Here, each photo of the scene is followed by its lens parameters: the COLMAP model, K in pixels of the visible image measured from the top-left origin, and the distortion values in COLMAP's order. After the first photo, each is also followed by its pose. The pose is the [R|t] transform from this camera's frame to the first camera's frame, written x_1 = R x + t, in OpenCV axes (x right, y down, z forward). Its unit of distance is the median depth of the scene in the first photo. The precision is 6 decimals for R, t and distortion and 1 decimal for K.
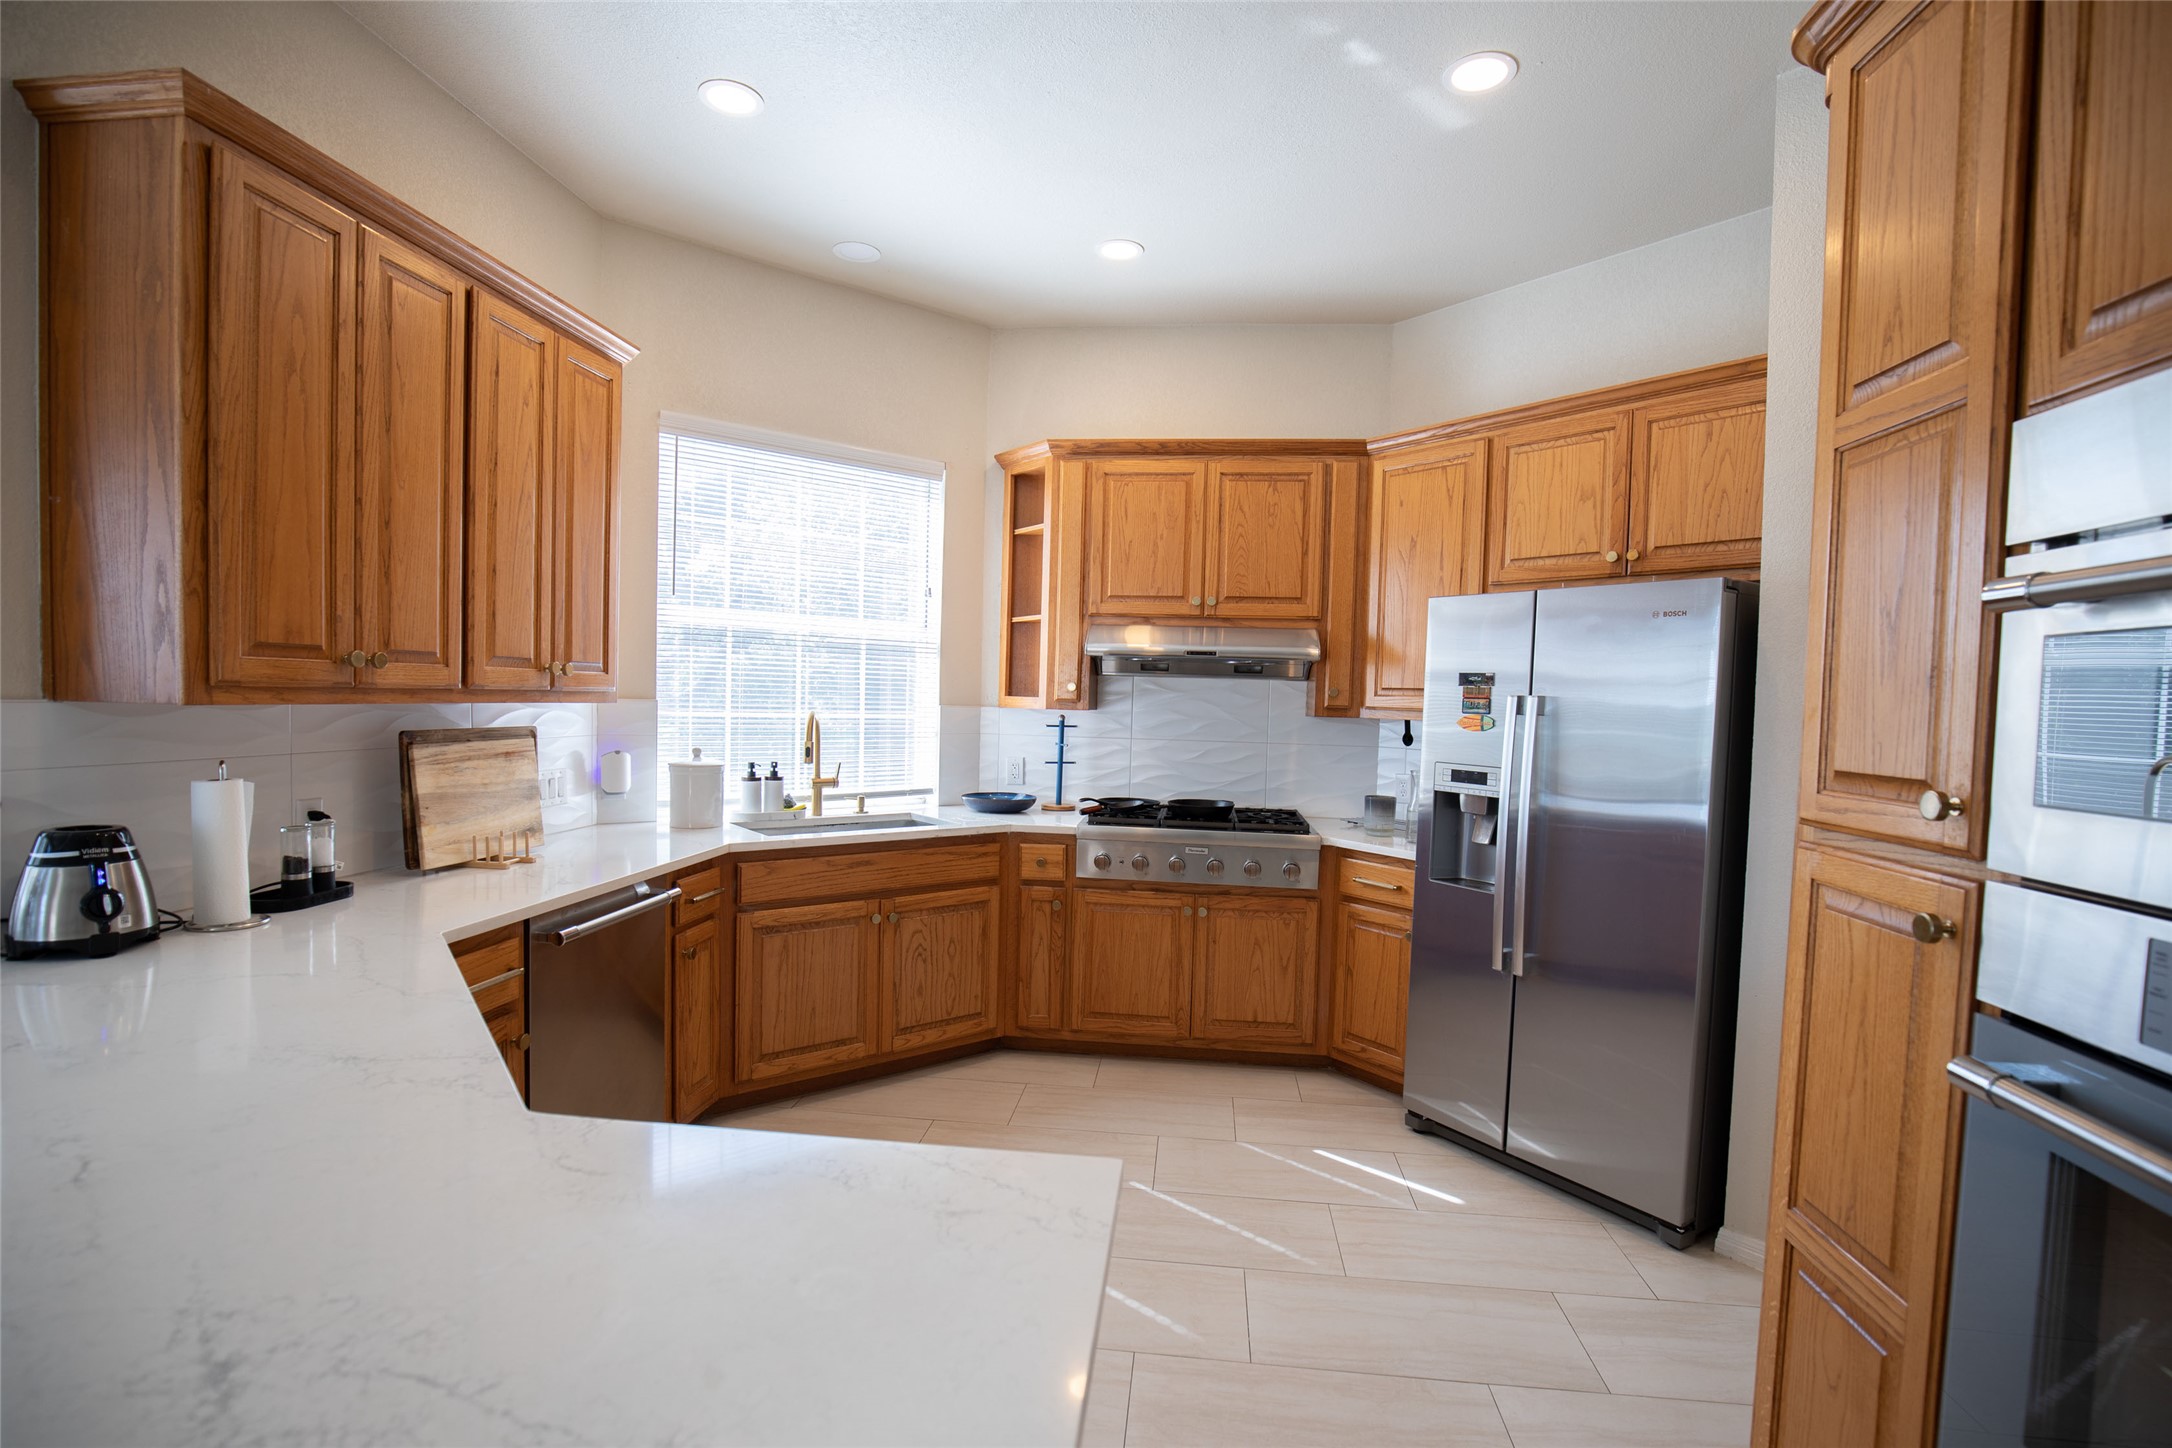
lens RADIAL K [[1000.4, 0, 1086.0], [0, 1000.4, 724.0], [0, 0, 1]] dist [-0.031770, 0.008401]
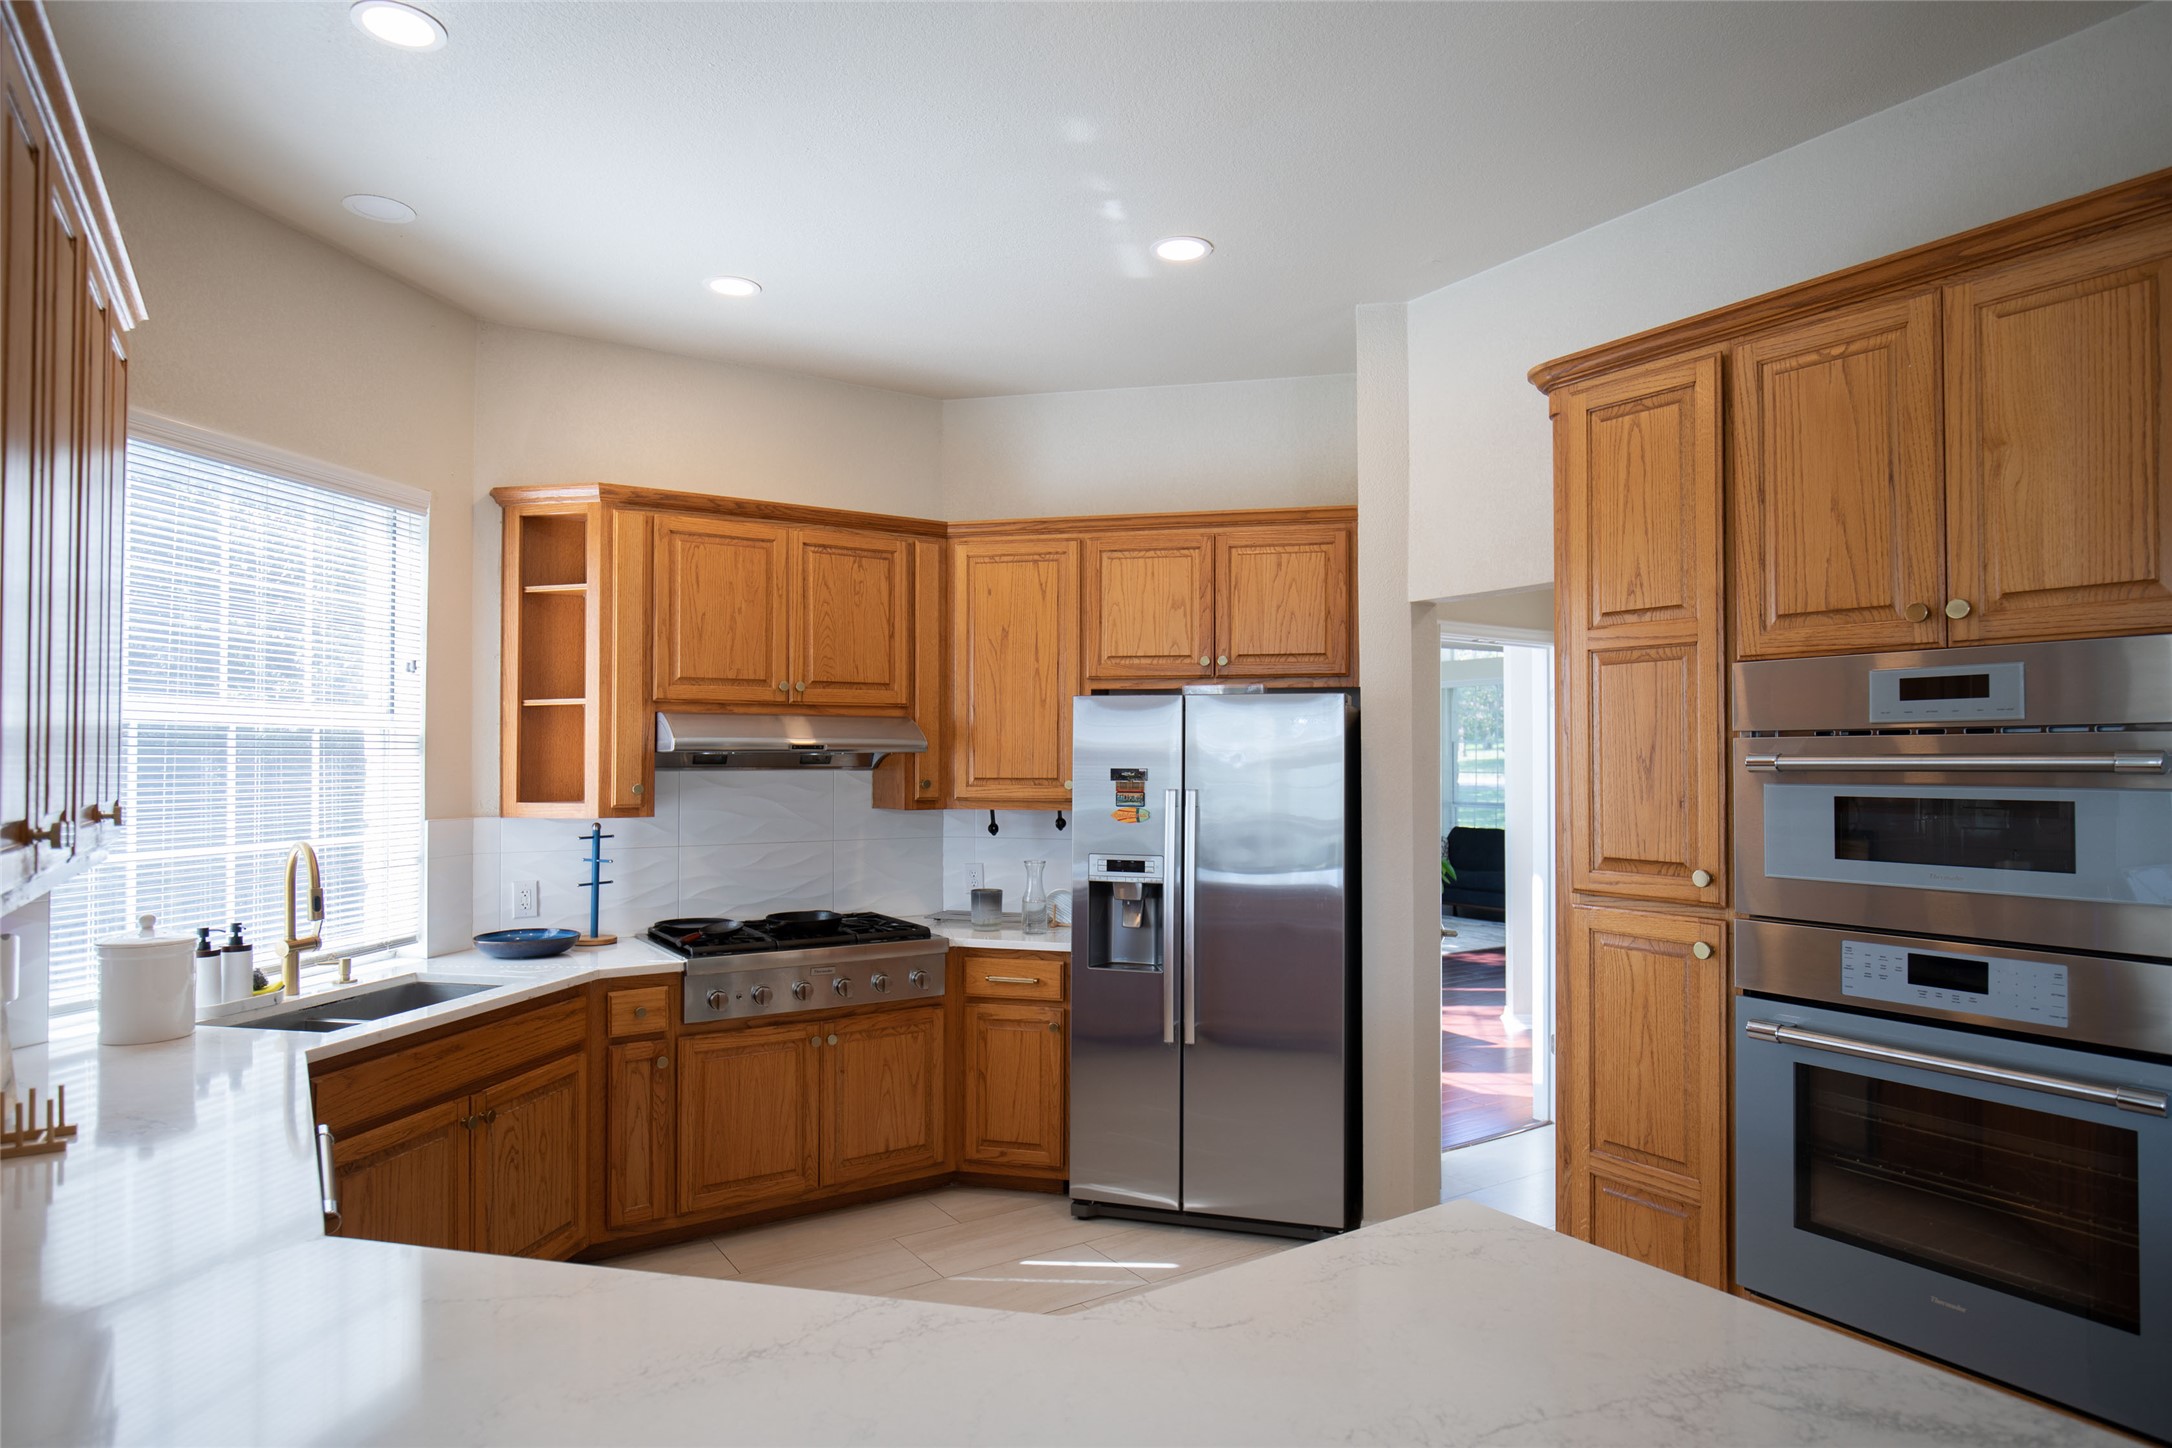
lens RADIAL K [[1221.0, 0, 1086.0], [0, 1221.0, 724.0], [0, 0, 1]] dist [-0.004063, -0.001930]
pose [[0.777039, -0.008663, 0.629393, -0.384287], [0.038944, 0.998651, -0.034333, -0.045496], [-0.628246, 0.051189, 0.776329, 0.001693]]
